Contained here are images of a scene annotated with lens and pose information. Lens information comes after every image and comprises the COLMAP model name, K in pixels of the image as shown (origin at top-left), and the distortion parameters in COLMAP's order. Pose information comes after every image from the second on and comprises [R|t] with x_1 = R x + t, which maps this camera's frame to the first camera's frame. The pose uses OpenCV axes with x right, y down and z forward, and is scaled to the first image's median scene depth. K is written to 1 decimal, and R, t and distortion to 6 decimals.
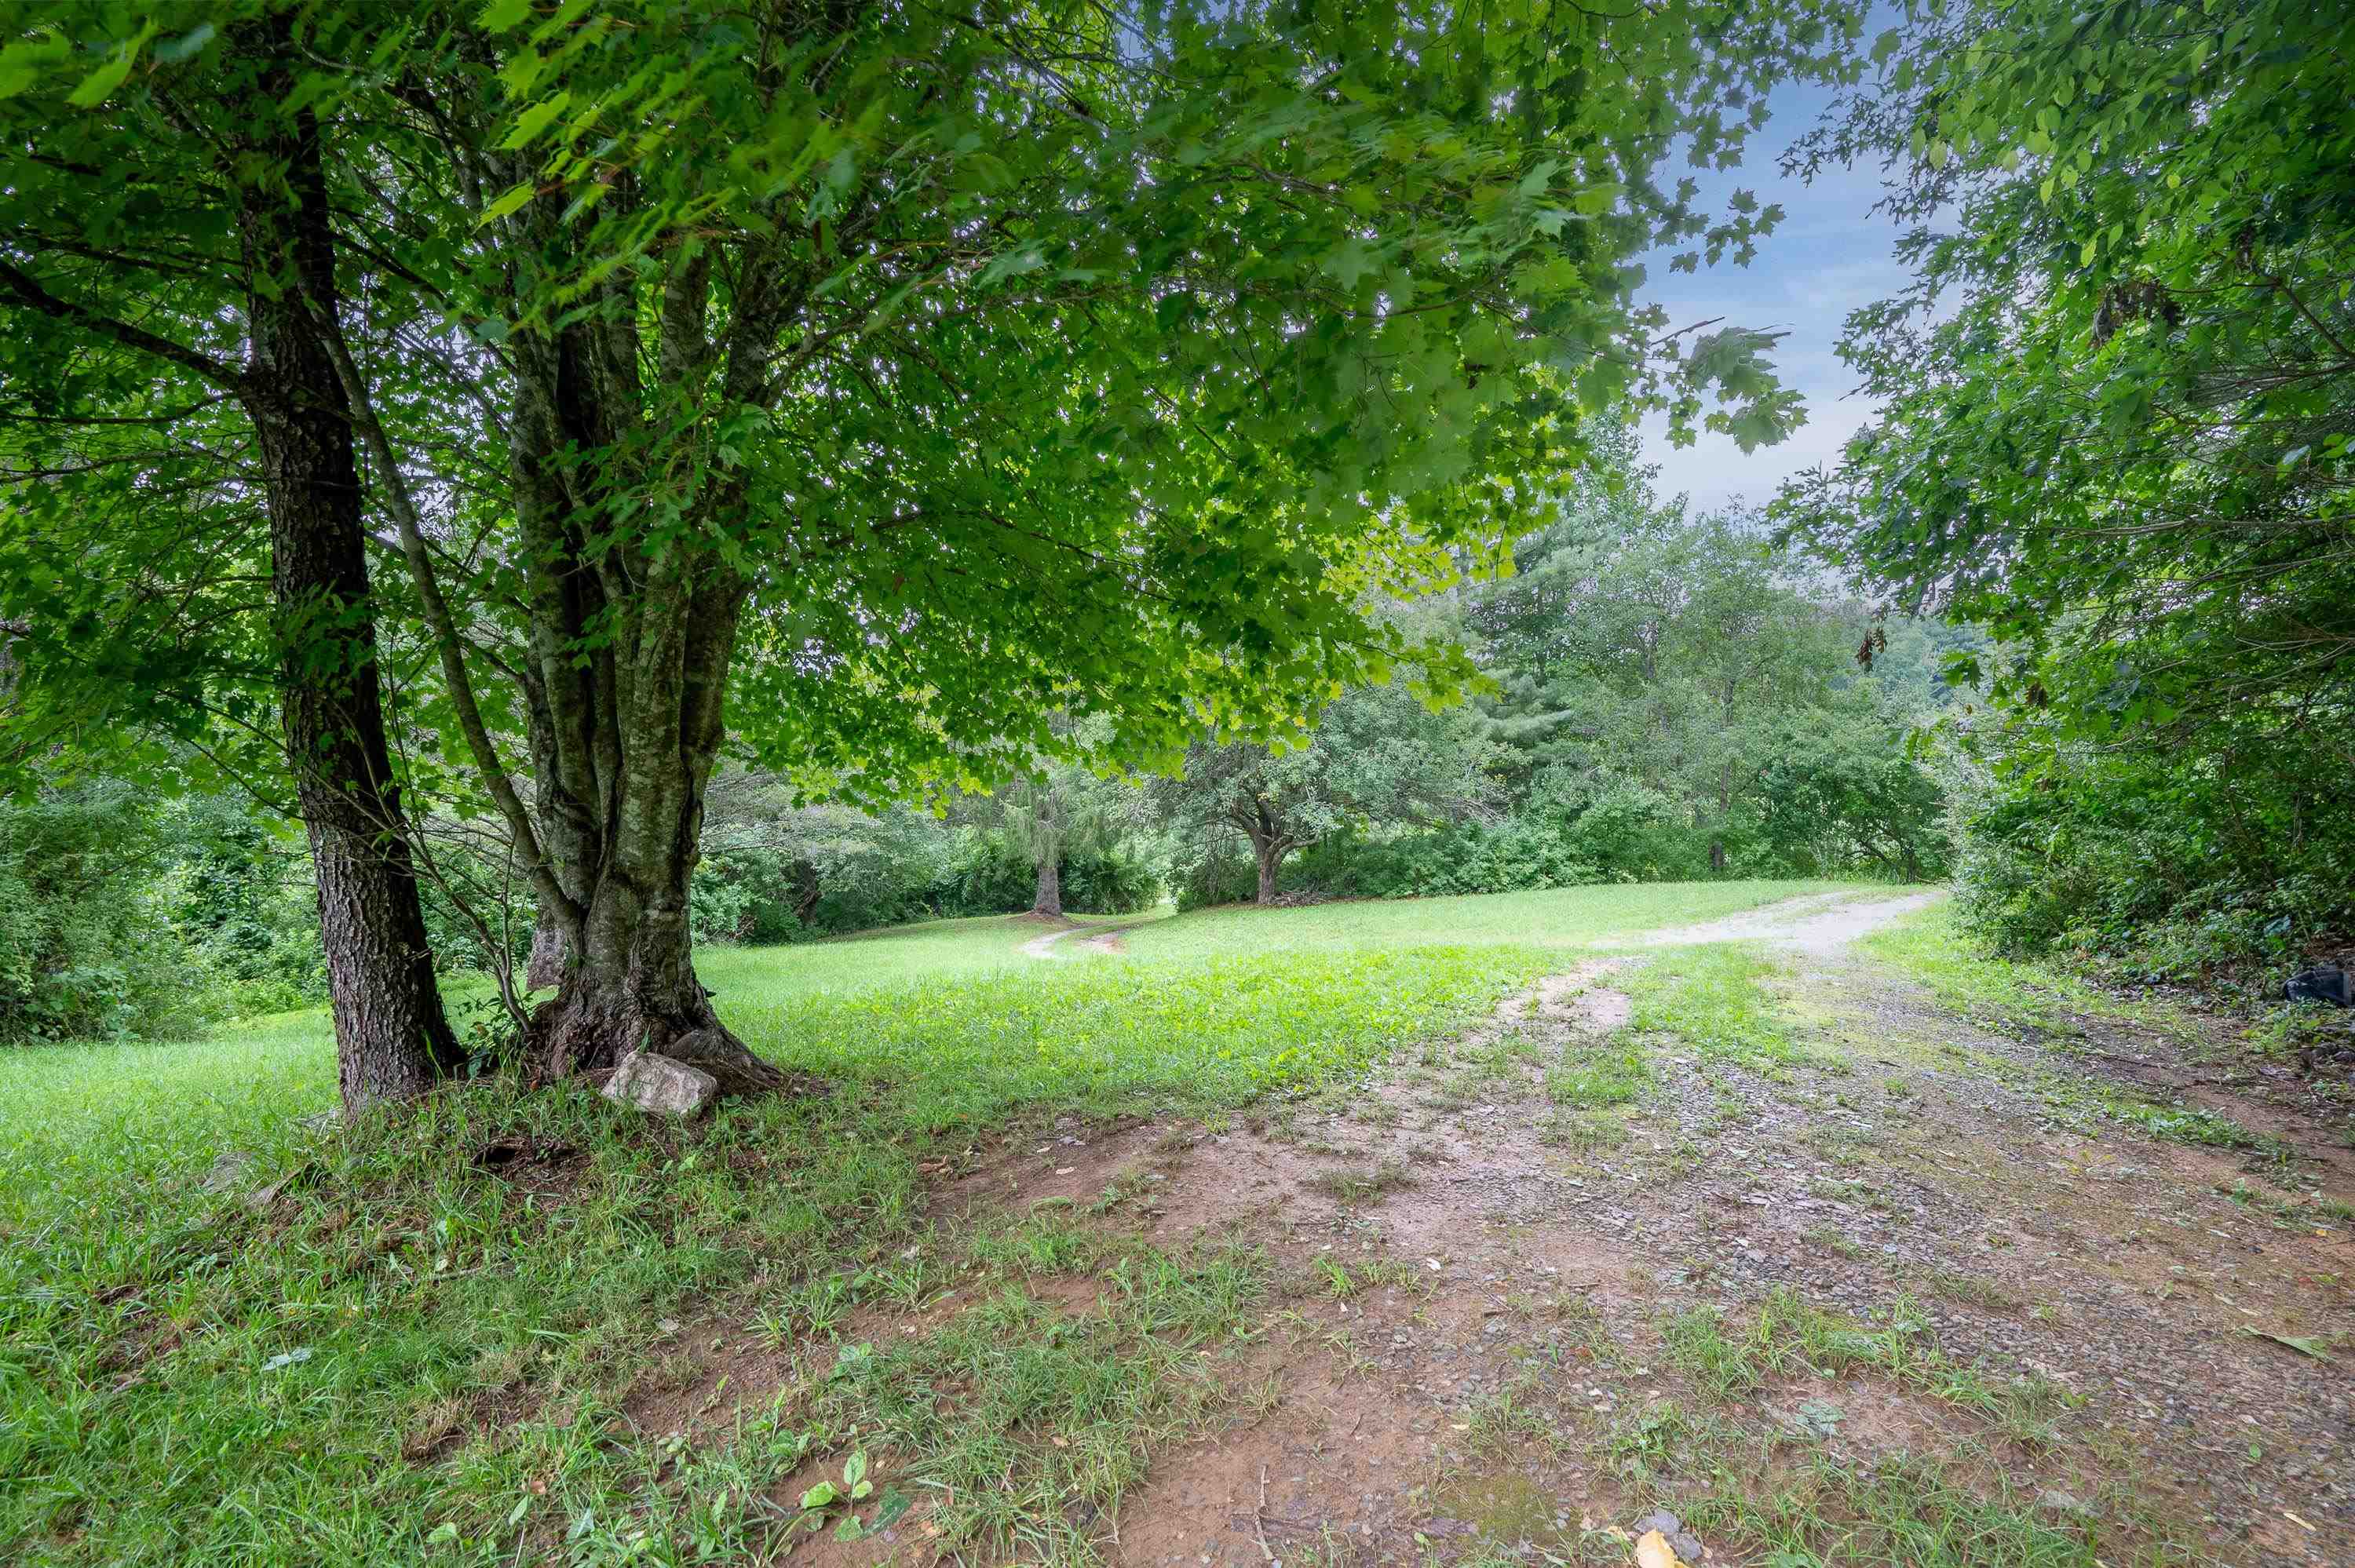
lens RADIAL K [[1061.4, 0, 1177.5], [0, 1061.4, 784.0], [0, 0, 1]] dist [-0.002315, -0.000126]
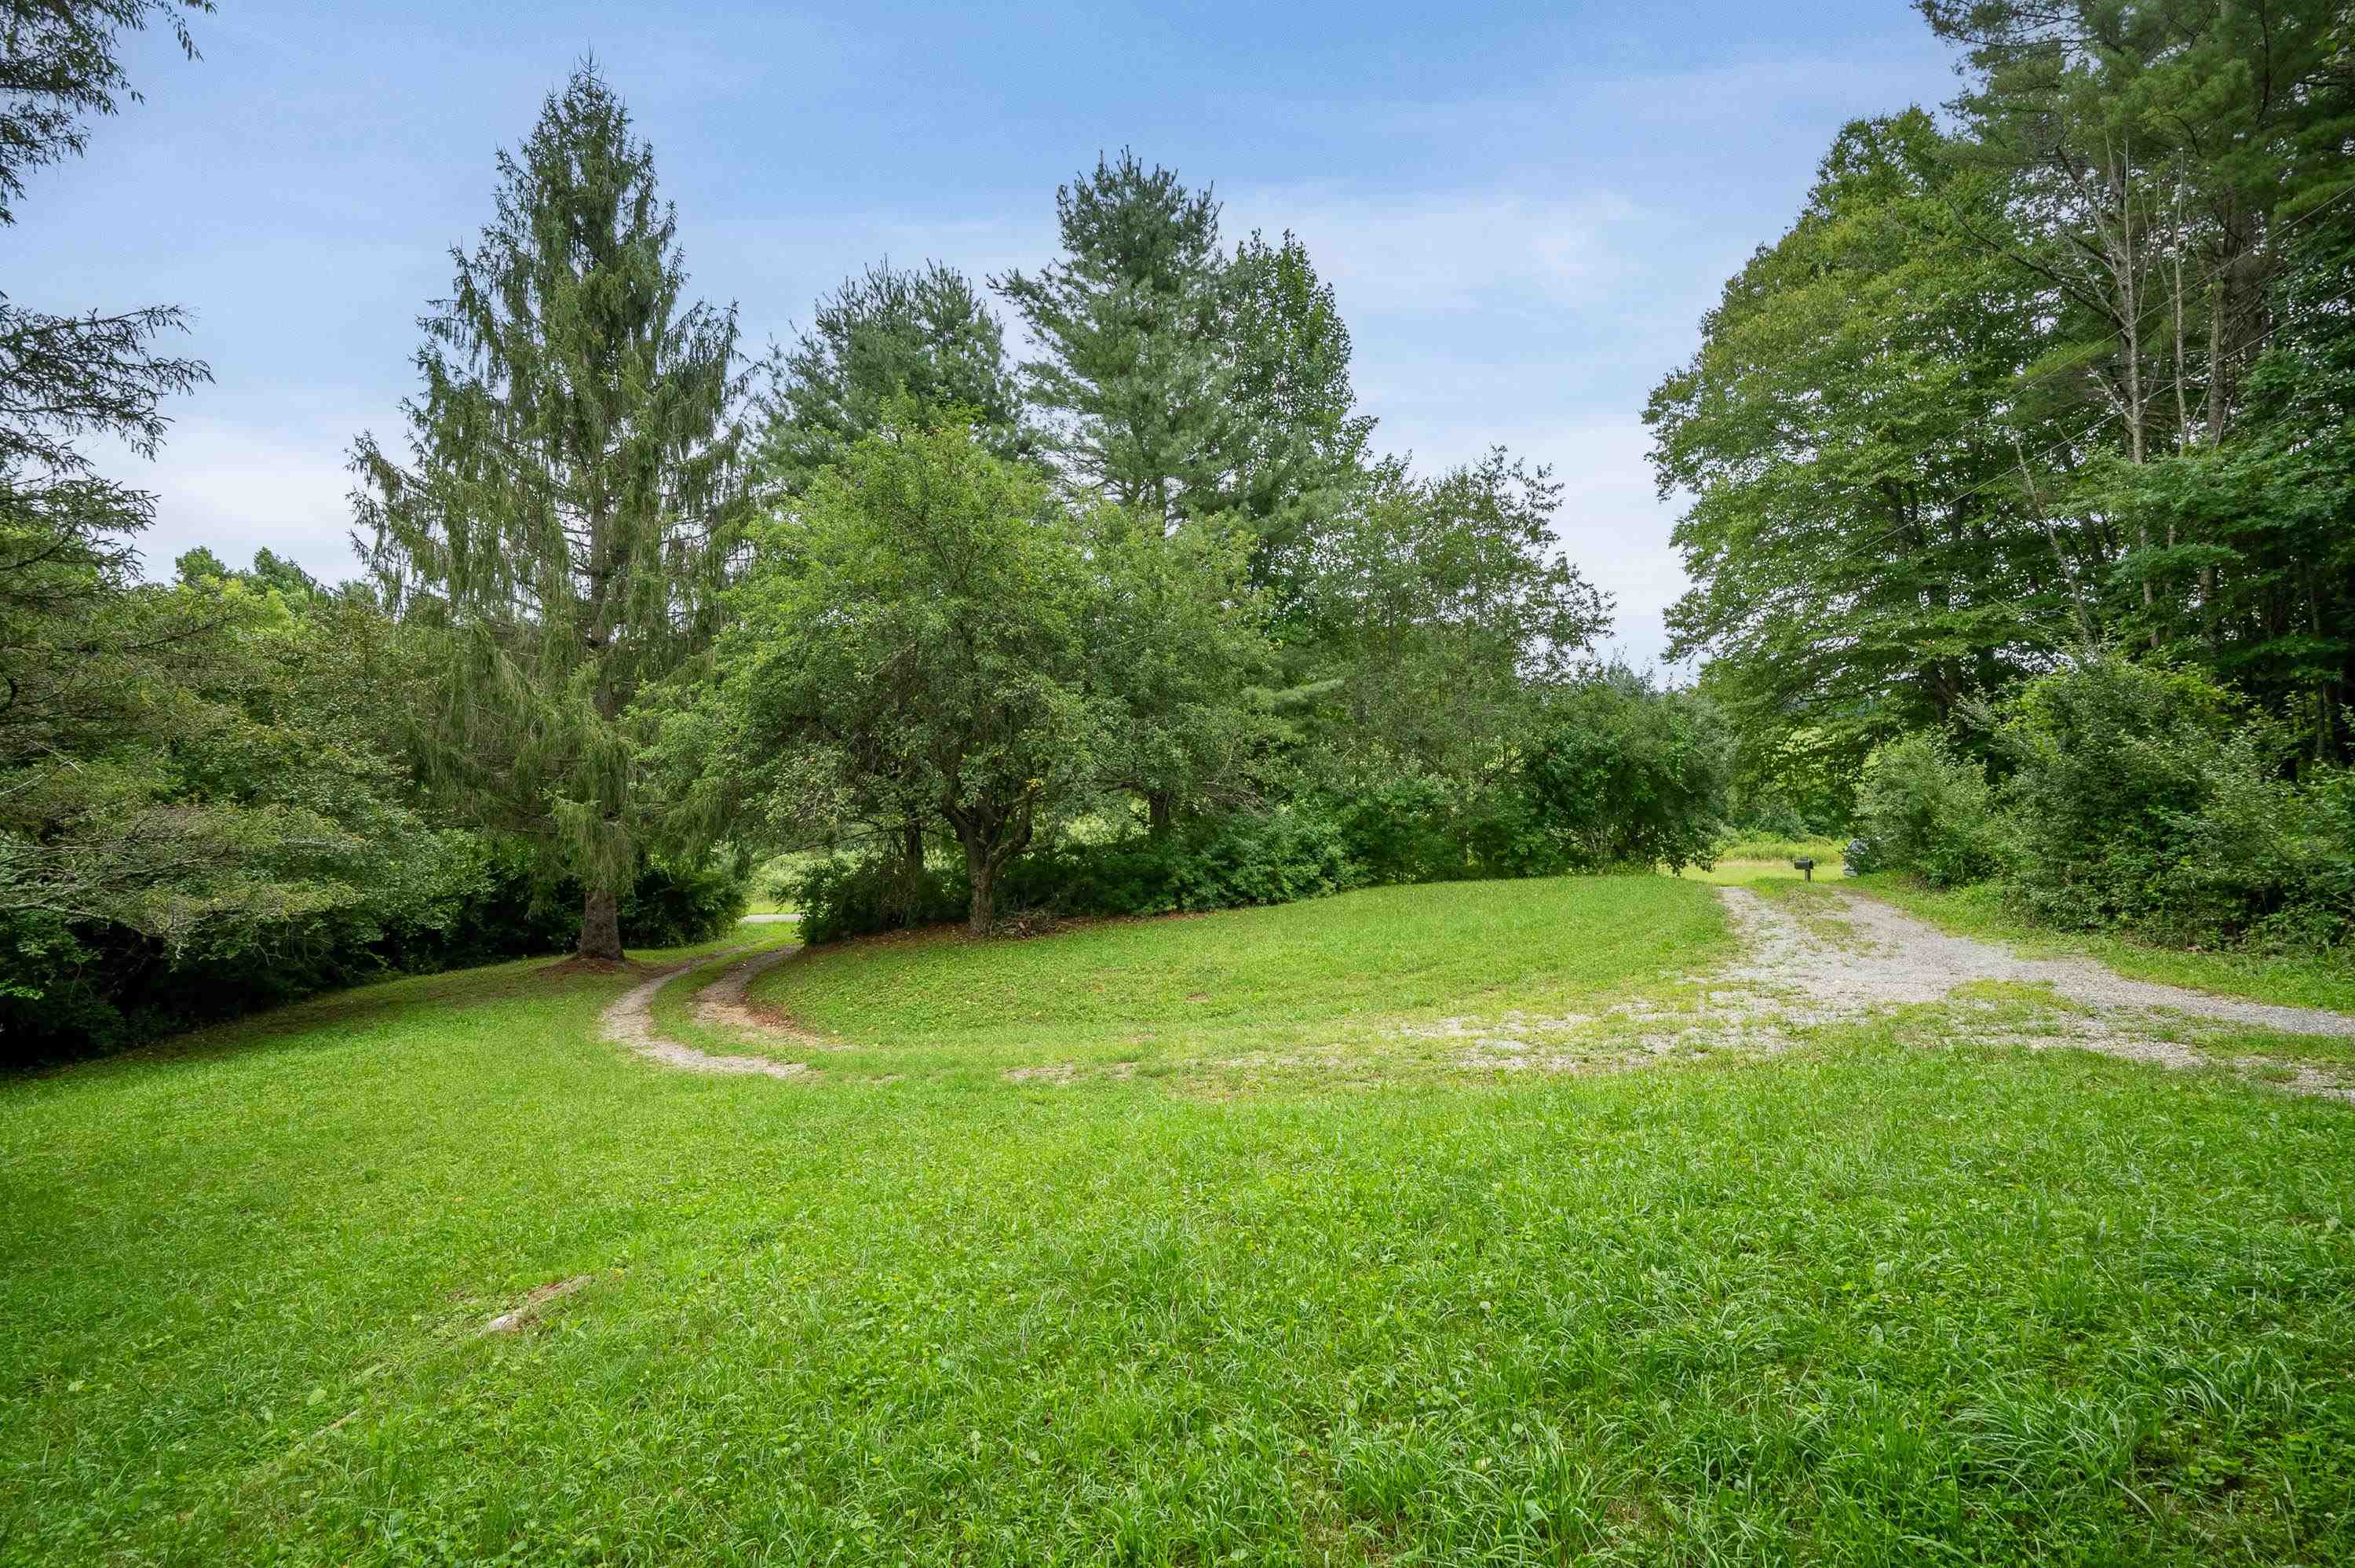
lens RADIAL K [[1061.4, 0, 1177.5], [0, 1061.4, 784.0], [0, 0, 1]] dist [-0.002315, -0.000126]
pose [[0.898907, -0.001168, 0.438138, -0.116863], [-0.003527, 0.999945, 0.009902, 0.004811], [-0.438126, -0.010446, 0.898853, 0.308123]]
